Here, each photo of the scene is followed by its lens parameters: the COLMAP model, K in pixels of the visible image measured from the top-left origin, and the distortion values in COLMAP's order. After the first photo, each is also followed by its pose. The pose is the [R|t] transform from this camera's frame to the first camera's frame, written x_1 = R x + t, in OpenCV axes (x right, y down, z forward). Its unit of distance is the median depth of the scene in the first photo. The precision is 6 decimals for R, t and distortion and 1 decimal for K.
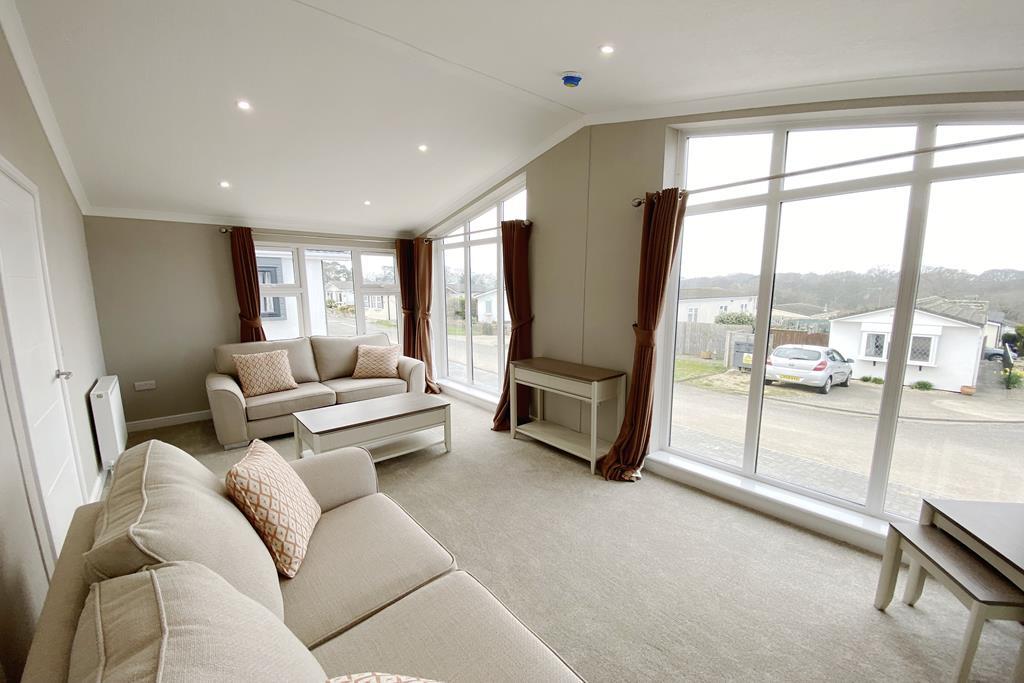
lens RADIAL K [[412.5, 0, 510.4], [0, 412.5, 352.9], [0, 0, 1]] dist [0.039117, -0.029051]
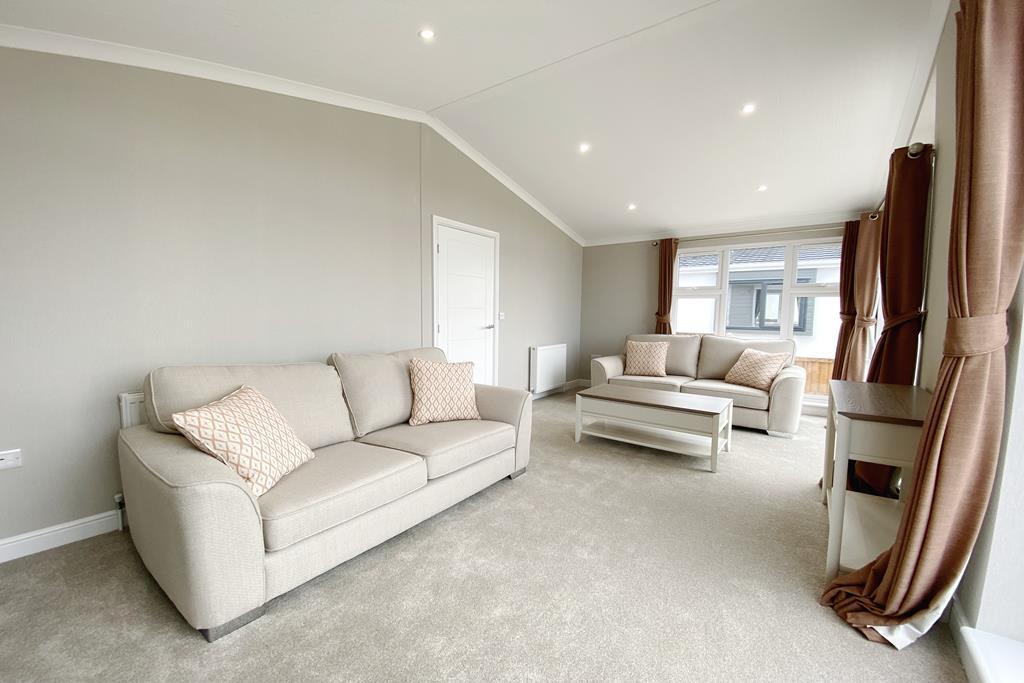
lens RADIAL K [[412.5, 0, 510.4], [0, 412.5, 352.9], [0, 0, 1]] dist [0.039117, -0.029051]
pose [[0.257953, 0.104902, -0.960446, 0.400909], [-0.162571, 0.984627, 0.063881, 0.016392], [0.952382, 0.139662, 0.271042, 0.287546]]
